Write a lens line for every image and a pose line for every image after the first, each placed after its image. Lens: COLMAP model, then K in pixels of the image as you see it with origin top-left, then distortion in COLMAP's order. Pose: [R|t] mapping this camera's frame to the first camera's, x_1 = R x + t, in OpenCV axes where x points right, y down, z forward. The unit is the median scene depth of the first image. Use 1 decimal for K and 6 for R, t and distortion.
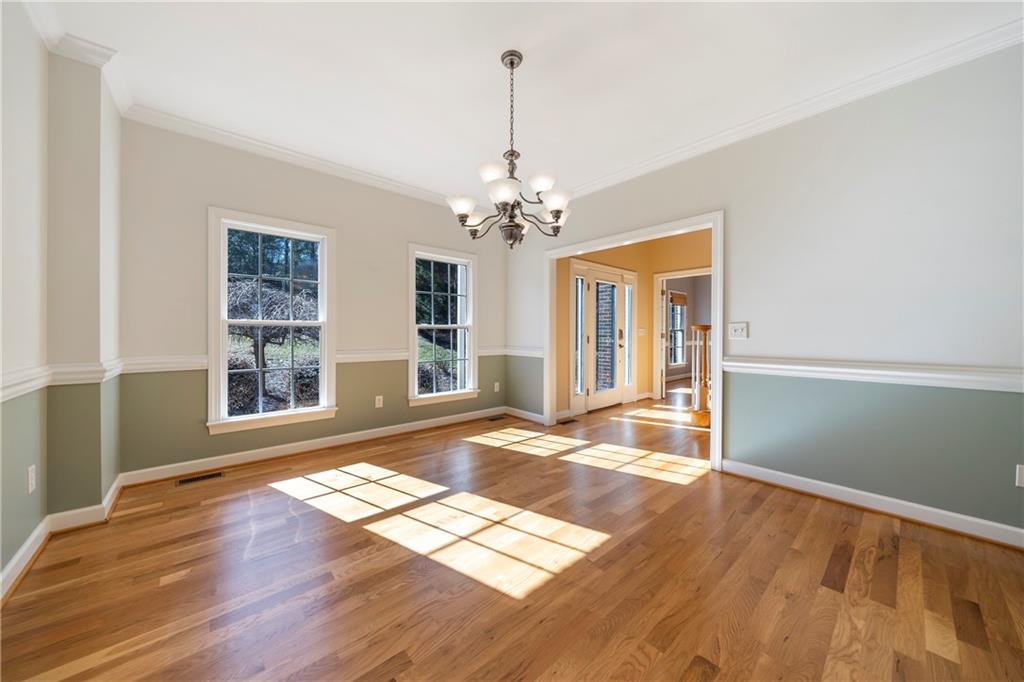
lens RADIAL K [[357.5, 0, 503.1], [0, 357.5, 334.3], [0, 0, 1]] dist [-0.001771, -0.000164]
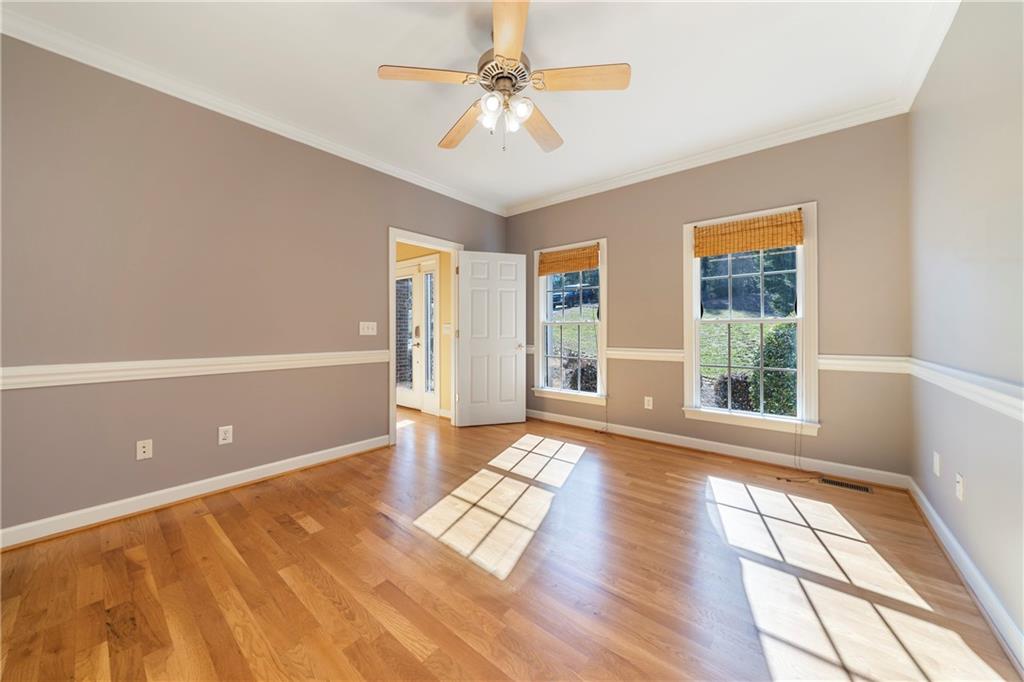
lens RADIAL K [[357.5, 0, 502.8], [0, 357.5, 340.3], [0, 0, 1]] dist [-0.001771, -0.000164]
pose [[0.138359, 0.018122, -0.990216, 0.345147], [0.001320, 0.999828, 0.018483, 0.001631], [0.990381, -0.003864, 0.138311, 0.303772]]
